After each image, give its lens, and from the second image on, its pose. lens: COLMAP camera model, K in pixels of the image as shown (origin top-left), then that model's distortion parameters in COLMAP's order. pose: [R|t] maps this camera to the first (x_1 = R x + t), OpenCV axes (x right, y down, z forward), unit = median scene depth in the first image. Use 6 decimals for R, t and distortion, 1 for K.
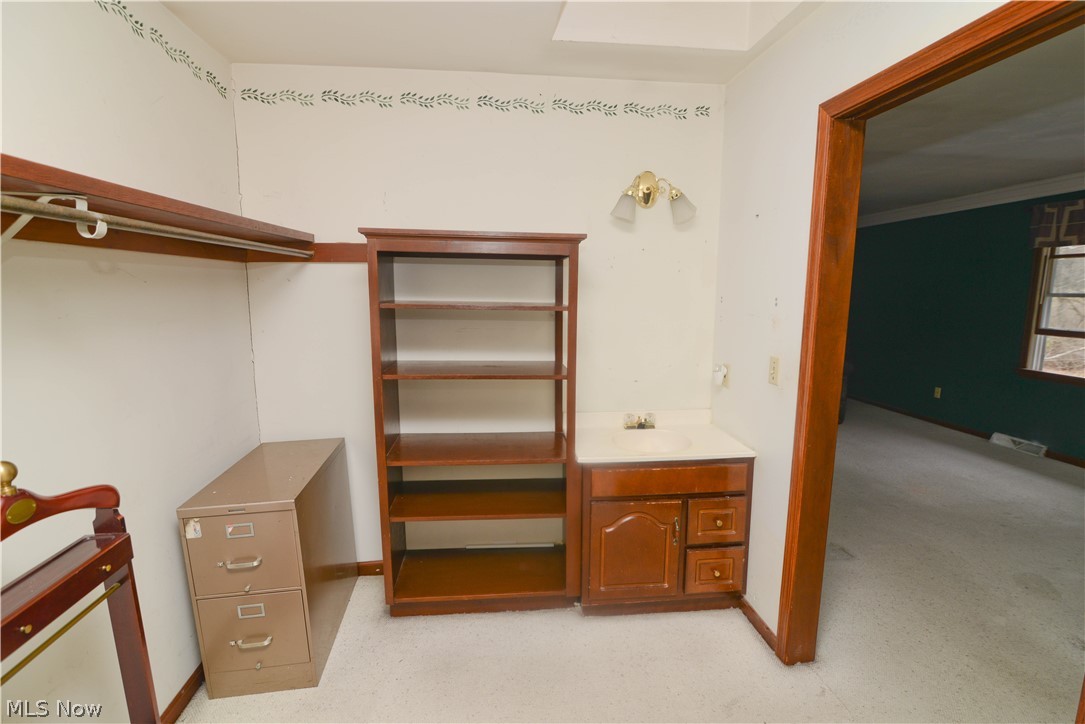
lens RADIAL K [[517.4, 0, 543.5], [0, 517.4, 365.8], [0, 0, 1]] dist [-0.017452, 0.004193]
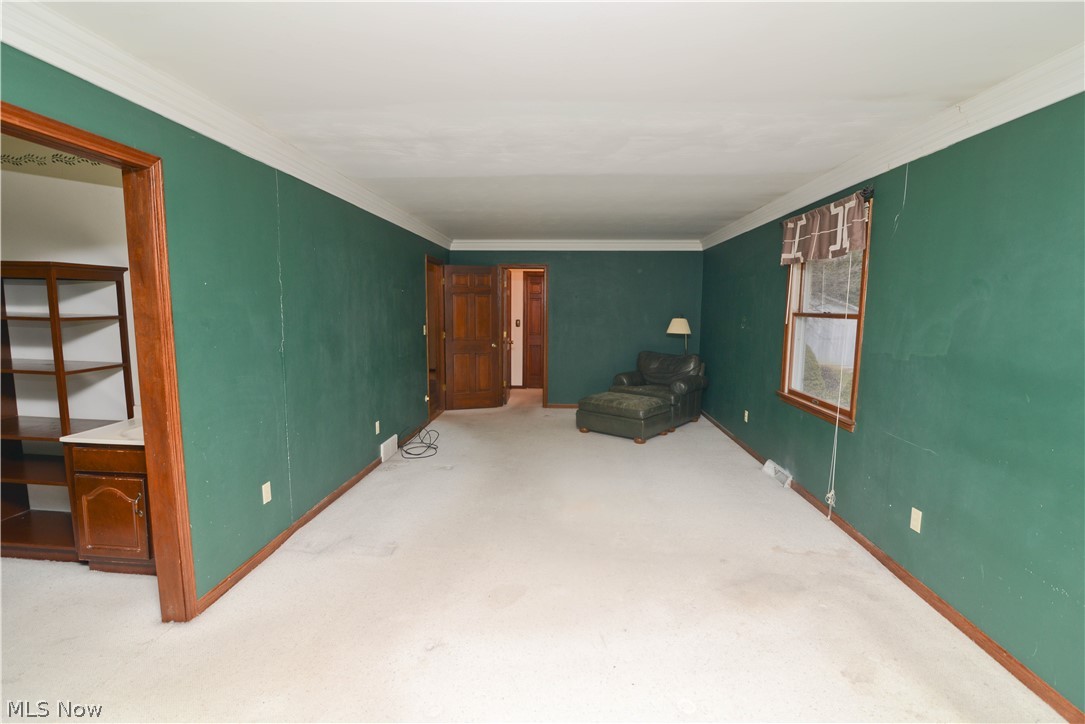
lens RADIAL K [[517.4, 0, 542.5], [0, 517.4, 364.1], [0, 0, 1]] dist [-0.017452, 0.004193]
pose [[0.983612, 0.029991, -0.177784, 1.397306], [-0.035900, 0.998902, -0.030109, -0.004468], [0.176686, 0.035998, 0.983609, -0.022696]]
